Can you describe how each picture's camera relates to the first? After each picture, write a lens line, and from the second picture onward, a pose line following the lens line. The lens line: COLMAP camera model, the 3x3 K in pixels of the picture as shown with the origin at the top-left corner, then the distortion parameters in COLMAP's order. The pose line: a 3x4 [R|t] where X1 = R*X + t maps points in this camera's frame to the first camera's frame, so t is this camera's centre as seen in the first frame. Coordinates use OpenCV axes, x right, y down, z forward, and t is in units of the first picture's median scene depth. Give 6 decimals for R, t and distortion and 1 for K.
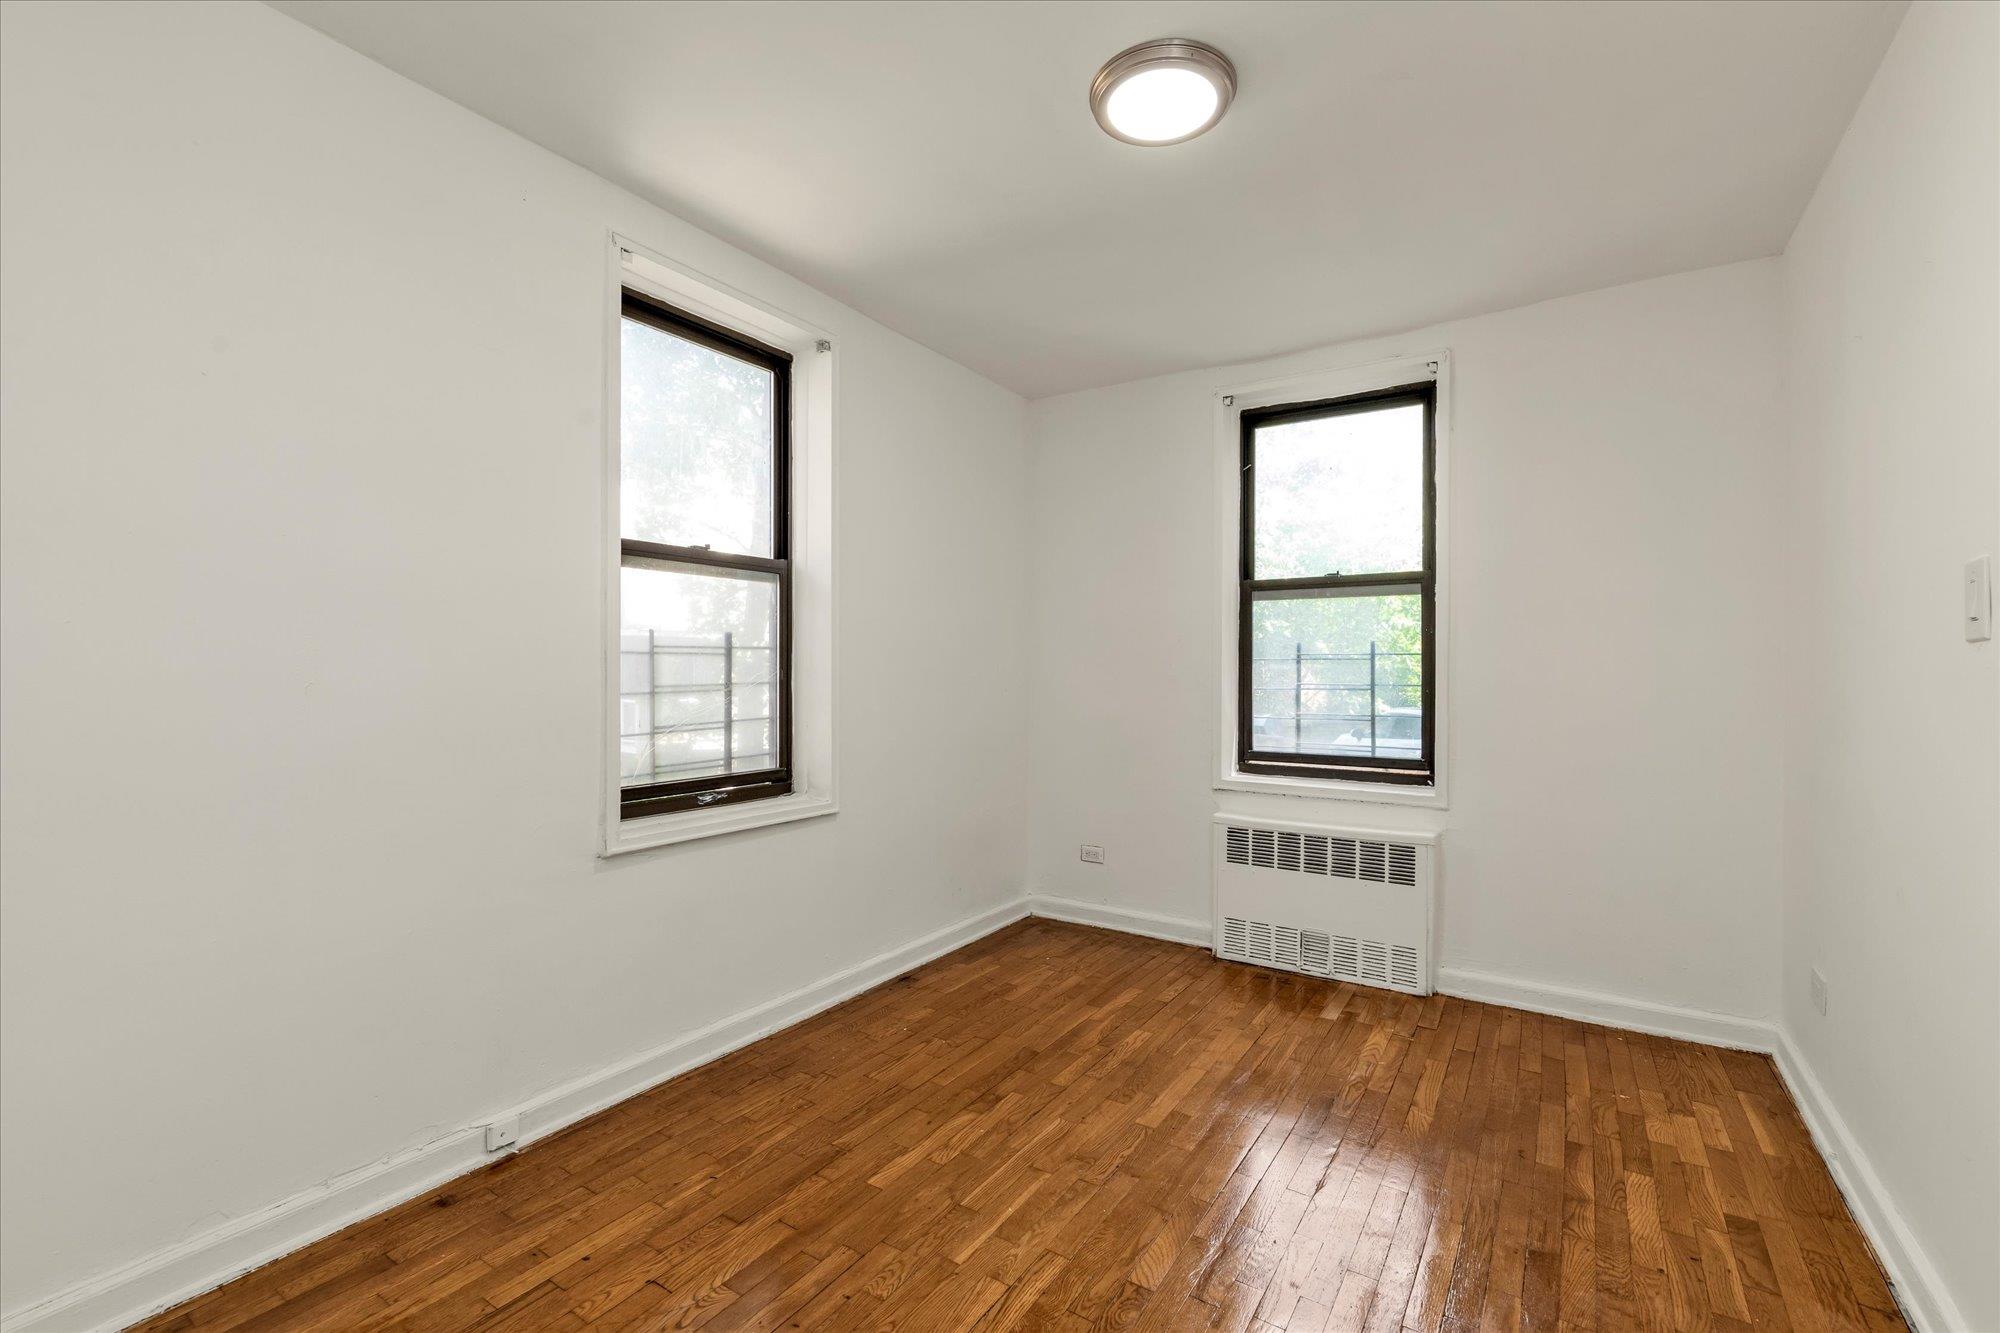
lens RADIAL K [[879.3, 0, 1000.7], [0, 879.3, 675.3], [0, 0, 1]] dist [0.000467, -0.000148]
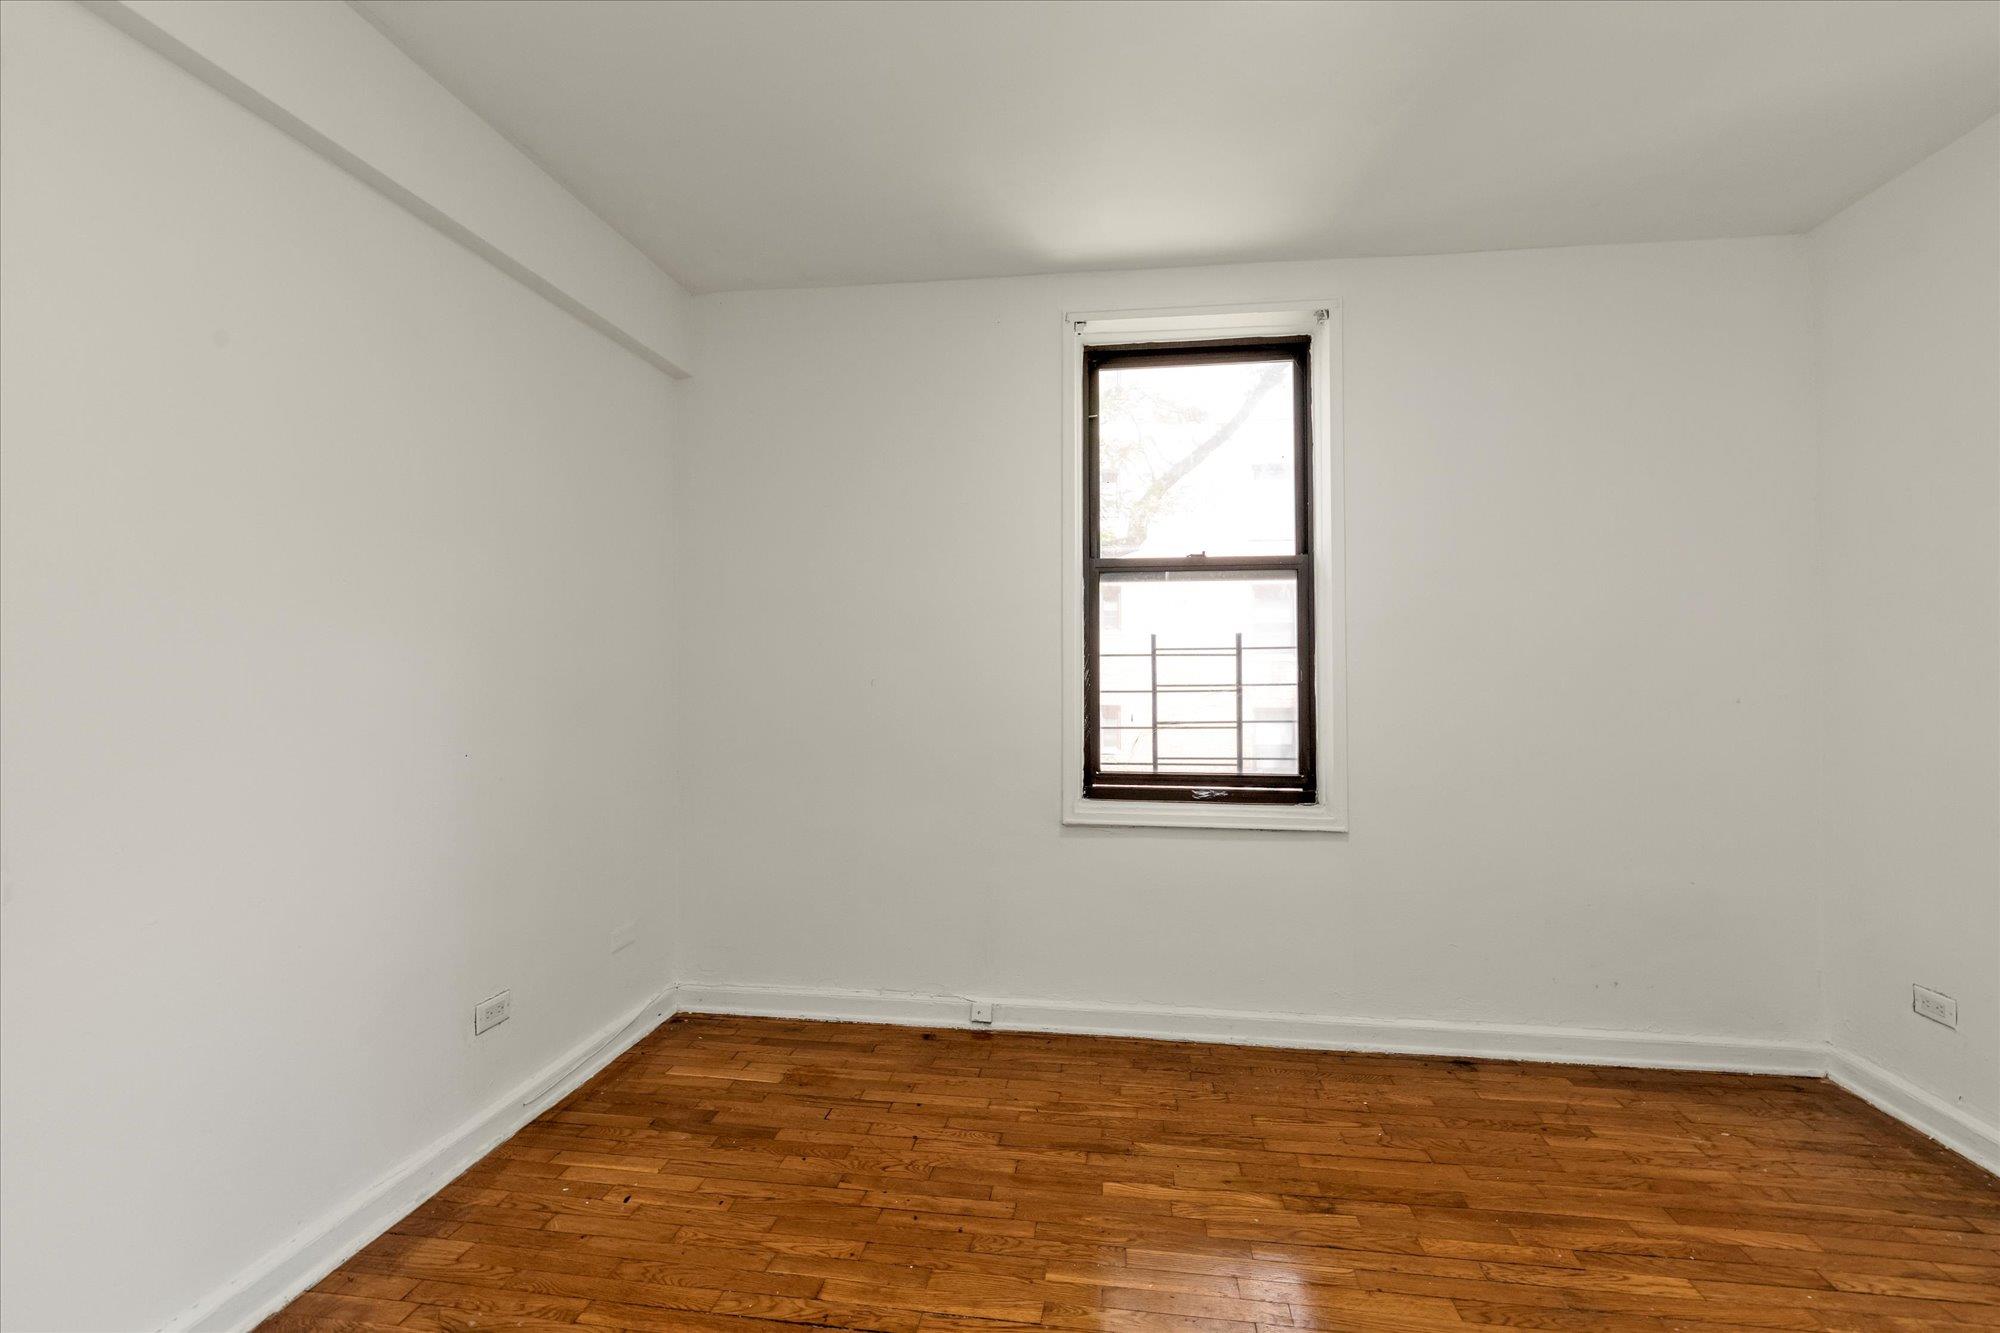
lens RADIAL K [[891.3, 0, 996.3], [0, 891.3, 654.7], [0, 0, 1]] dist [-0.000597, -0.000480]
pose [[0.411936, -0.019551, -0.911003, 0.537620], [-0.005617, 0.999696, -0.023994, 0.002245], [0.911195, 0.015001, 0.411701, 0.341779]]
